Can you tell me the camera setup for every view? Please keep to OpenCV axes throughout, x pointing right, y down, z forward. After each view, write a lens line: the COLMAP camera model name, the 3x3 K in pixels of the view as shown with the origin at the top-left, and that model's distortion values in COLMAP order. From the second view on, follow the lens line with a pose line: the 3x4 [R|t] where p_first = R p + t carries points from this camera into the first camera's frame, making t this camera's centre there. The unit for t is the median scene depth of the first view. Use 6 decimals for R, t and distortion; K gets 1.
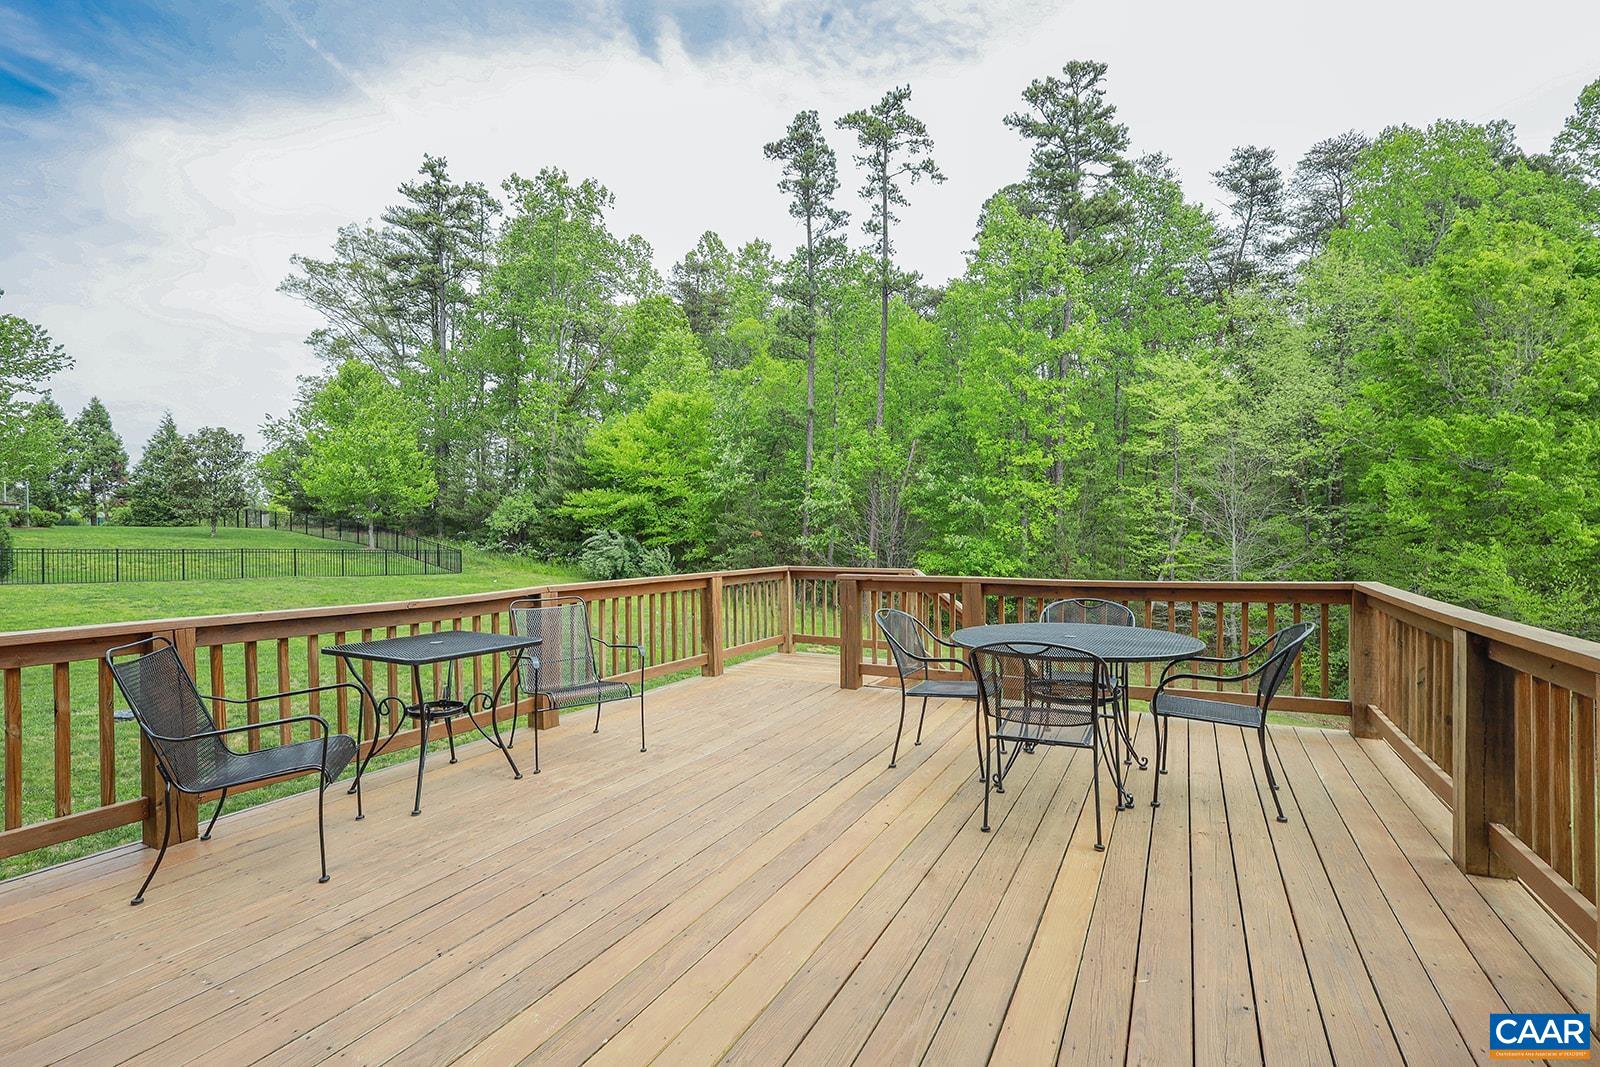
lens RADIAL K [[737.5, 0, 800.0], [0, 737.5, 533.5], [0, 0, 1]] dist [0.003200, 0.001010]
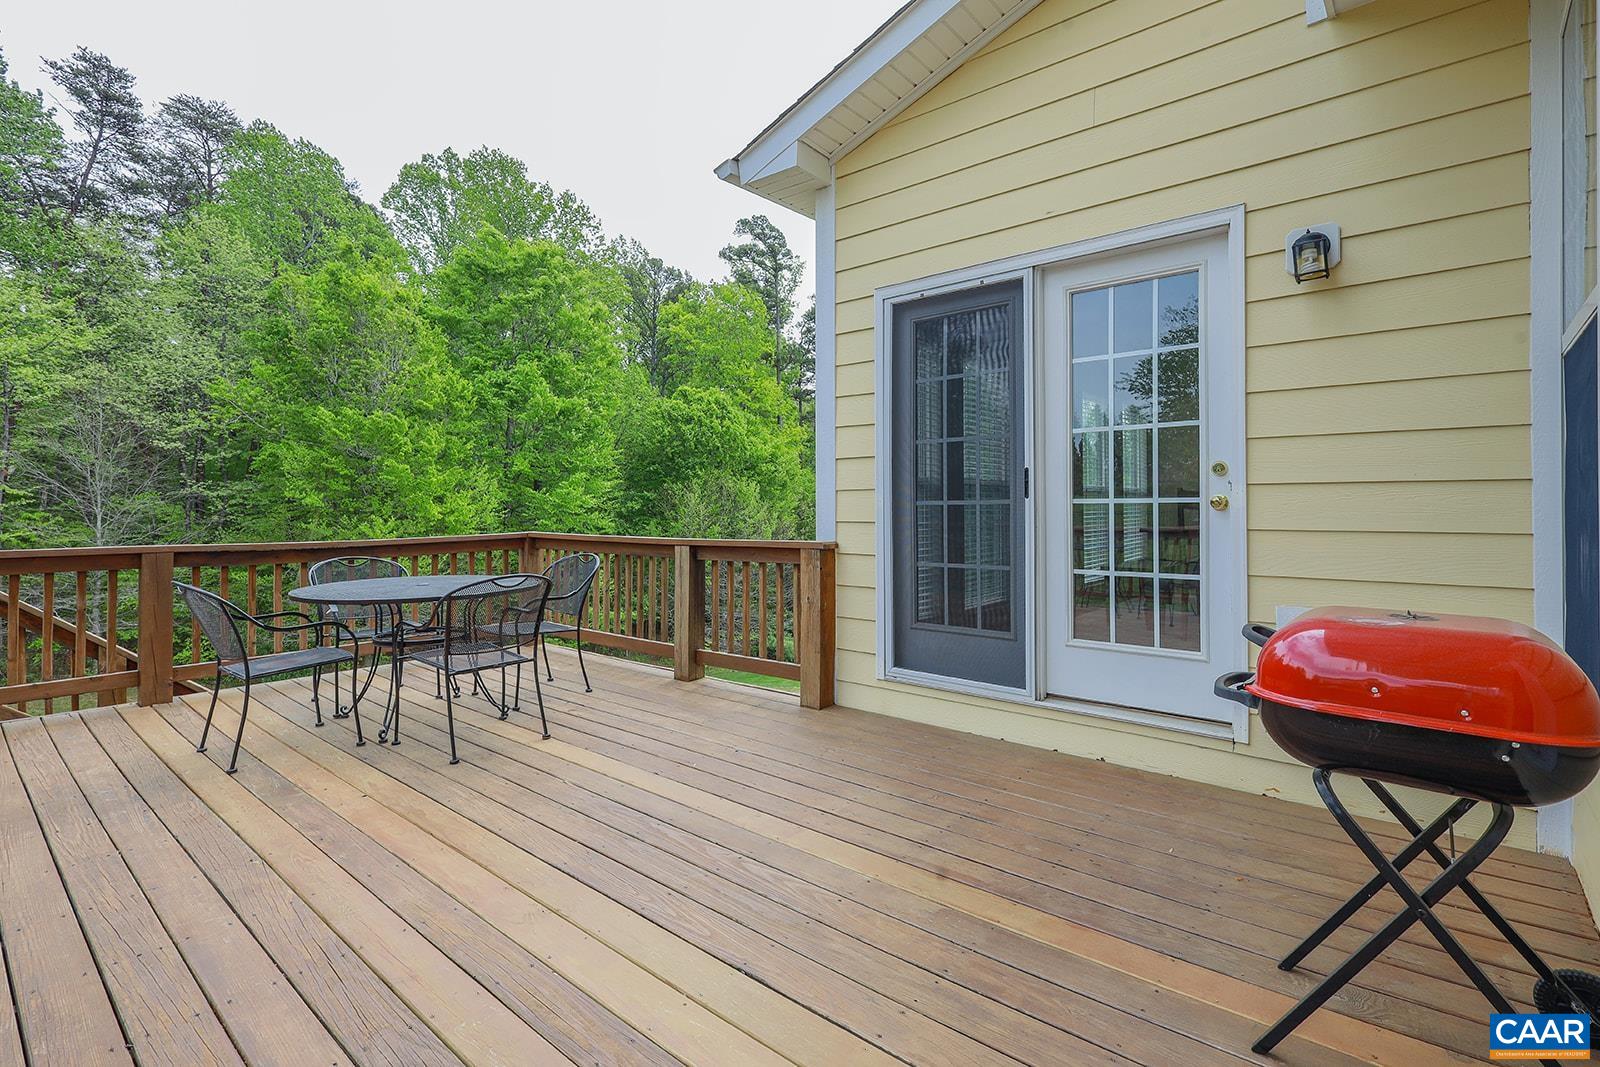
lens RADIAL K [[749.8, 0, 817.7], [0, 749.8, 509.9], [0, 0, 1]] dist [-0.001202, -0.000446]
pose [[0.207776, 0.004768, 0.978165, -0.084515], [0.002608, 0.999982, -0.005428, 0.006049], [-0.978173, 0.003679, 0.207760, 0.033238]]
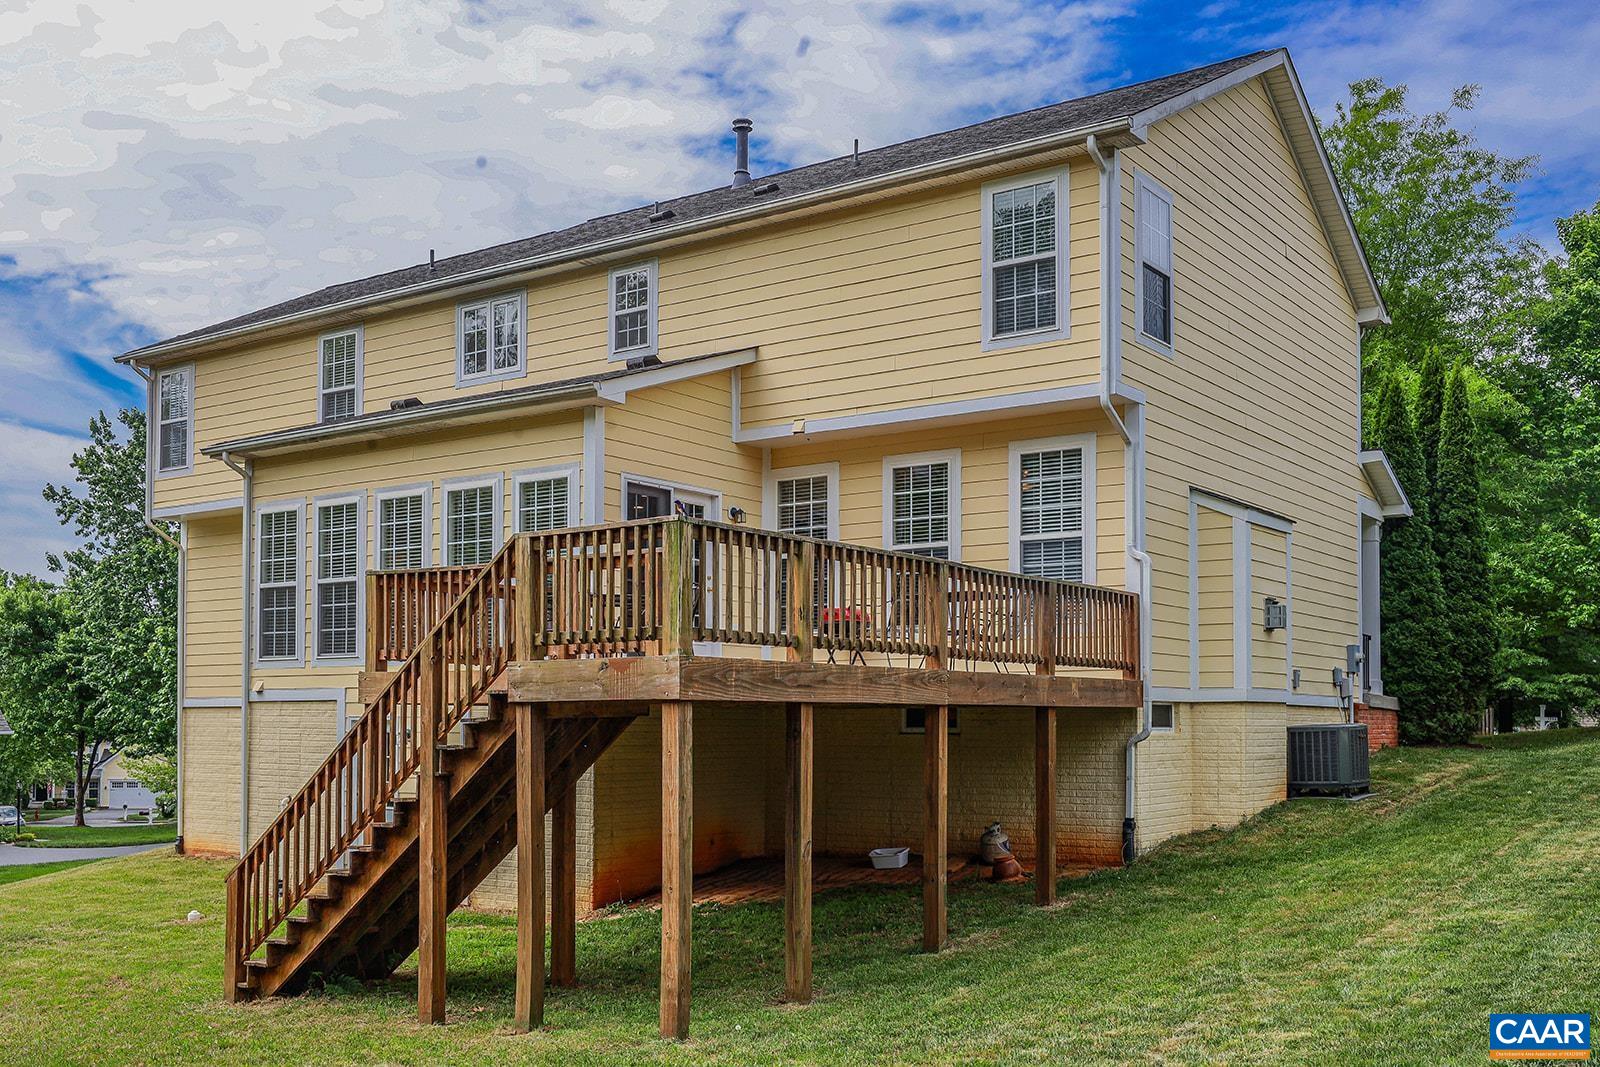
lens RADIAL K [[1579.9, 0, 800.0], [0, 1579.9, 533.5], [0, 0, 1]] dist [0.000930, 0.000065]
pose [[-0.990775, 0.023958, 0.133384, -0.091872], [0.007692, 0.992605, -0.121148, 0.066993], [-0.135300, -0.119005, -0.983632, 0.703474]]
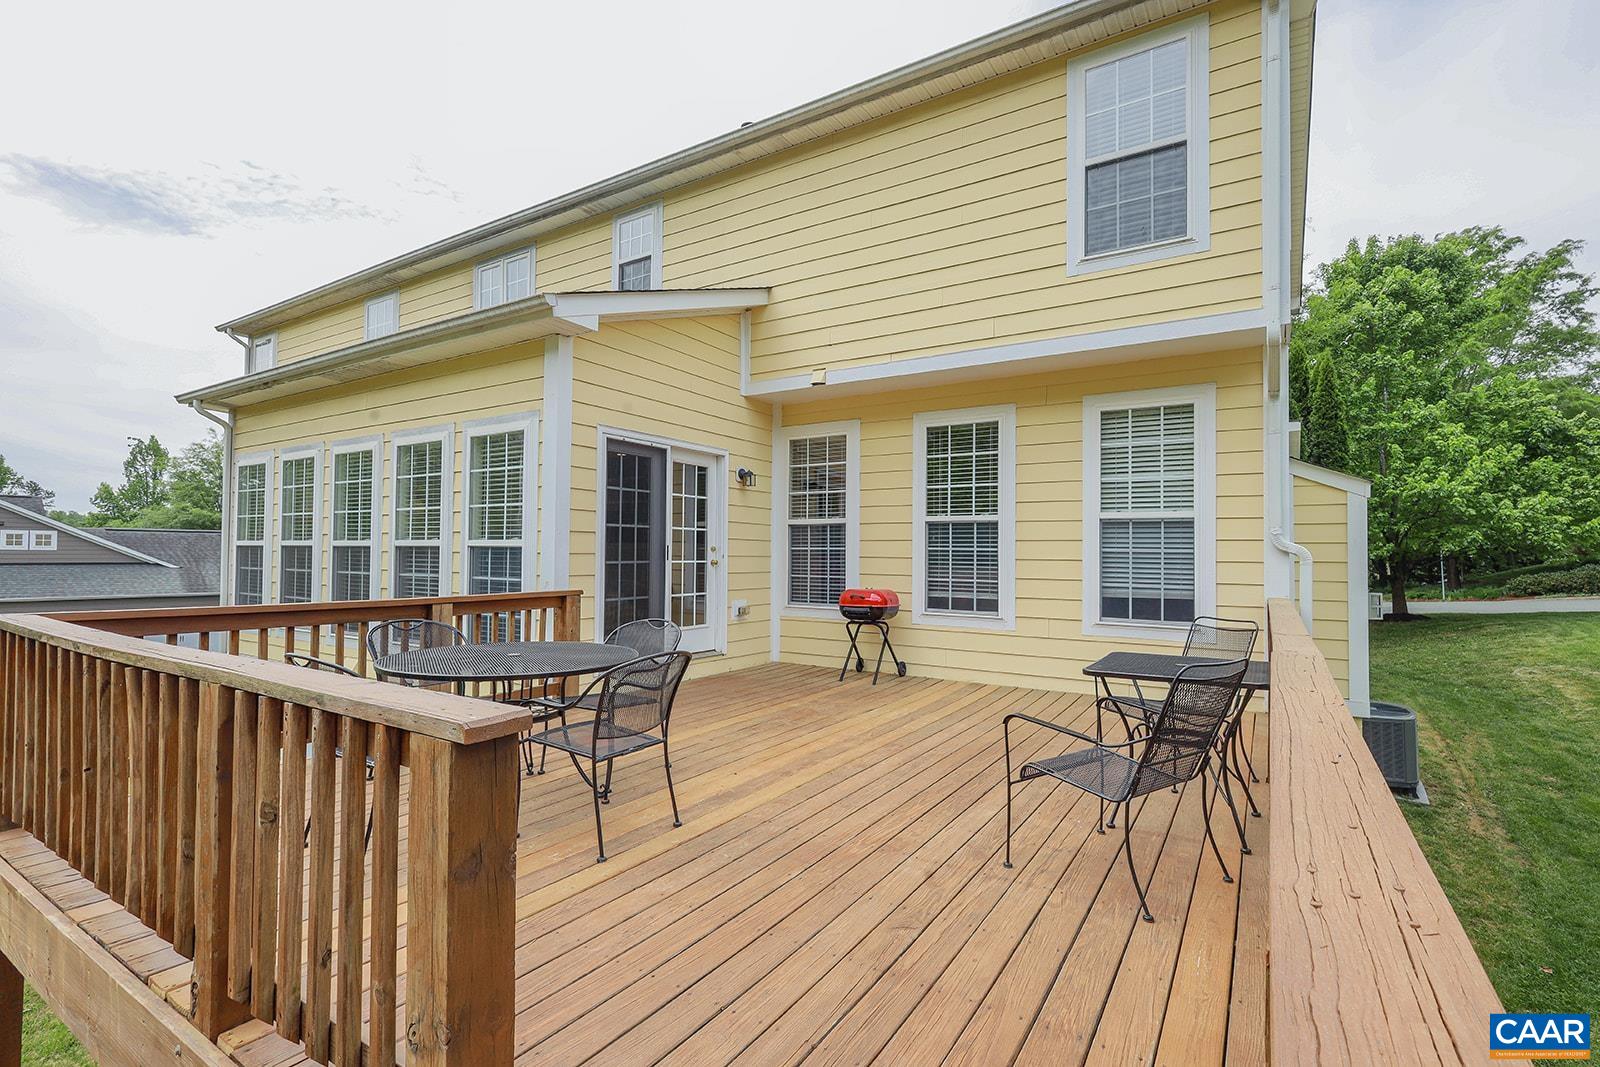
lens RADIAL K [[740.3, 0, 800.0], [0, 740.3, 533.5], [0, 0, 1]] dist [0.000540, 0.000118]
pose [[-0.996439, 0.002582, 0.084283, -0.013298], [0.000079, 0.999559, -0.029686, 0.001551], [-0.084322, -0.029574, -0.996000, 0.289244]]
